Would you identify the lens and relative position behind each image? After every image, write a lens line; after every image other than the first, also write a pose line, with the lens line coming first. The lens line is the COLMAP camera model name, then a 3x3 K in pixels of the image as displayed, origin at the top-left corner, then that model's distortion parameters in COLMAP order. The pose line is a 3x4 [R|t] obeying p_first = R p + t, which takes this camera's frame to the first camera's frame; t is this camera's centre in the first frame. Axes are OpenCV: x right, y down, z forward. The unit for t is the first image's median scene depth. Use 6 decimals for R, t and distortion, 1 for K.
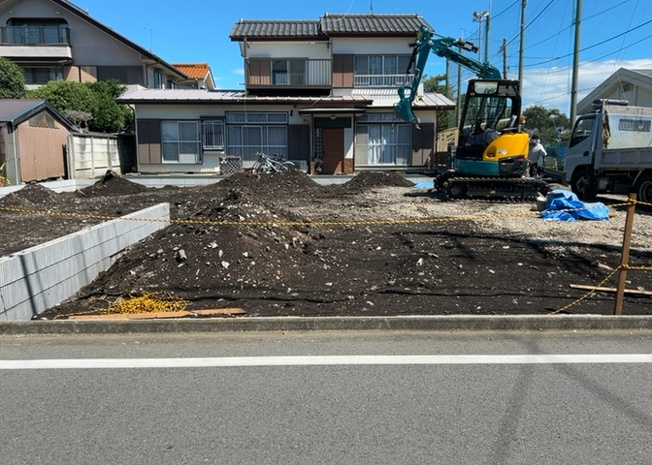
lens RADIAL K [[591.0, 0, 325.5], [0, 591.0, 237.9], [0, 0, 1]] dist [0.081751, -0.133790]
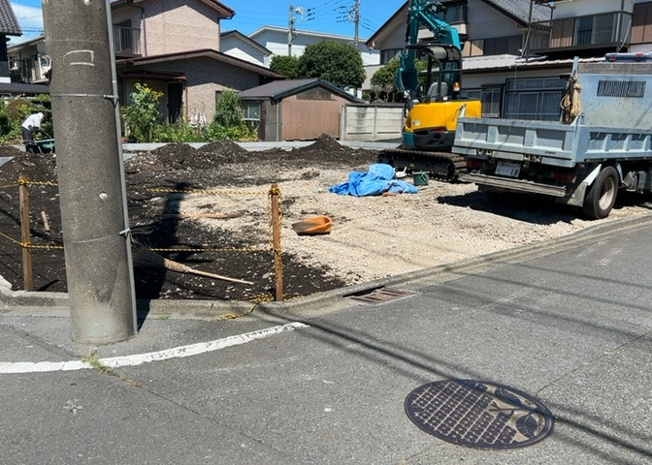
lens RADIAL K [[591.0, 0, 325.5], [0, 591.0, 237.9], [0, 0, 1]] dist [0.081751, -0.133790]
pose [[0.619684, 0.166000, -0.767095, 0.855333], [-0.125192, 0.985769, 0.112187, -0.046744], [0.774802, 0.026513, 0.631648, 0.270331]]
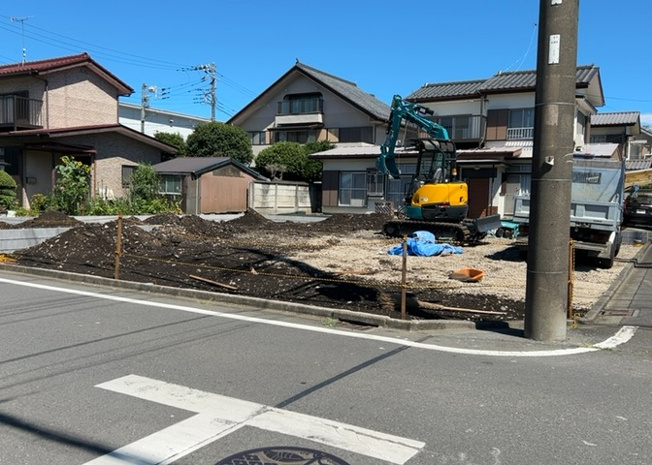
lens RADIAL K [[591.0, 0, 325.5], [0, 591.0, 237.9], [0, 0, 1]] dist [0.081751, -0.133790]
pose [[0.844040, 0.061908, -0.532694, 0.675160], [-0.105587, 0.993055, -0.051889, 0.010682], [0.525782, 0.100042, 0.844716, -0.066727]]
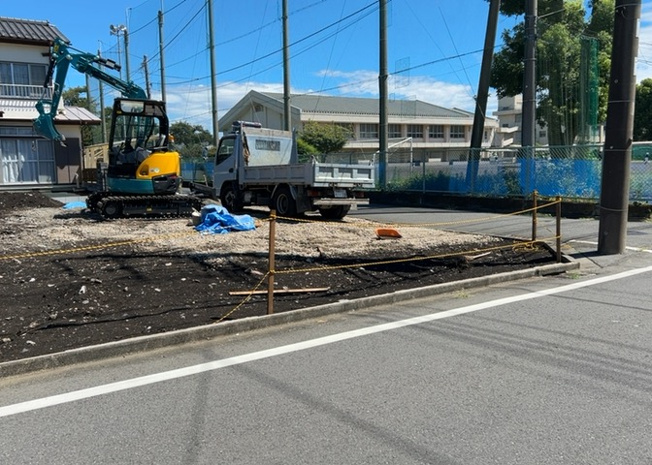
lens RADIAL K [[592.1, 0, 342.3], [0, 592.1, 239.9], [0, 0, 1]] dist [-0.001945, -0.019981]
pose [[0.829132, -0.080859, 0.553174, -0.006558], [0.091301, 0.995785, 0.008709, -0.004288], [-0.551547, 0.043285, 0.833020, -0.013754]]
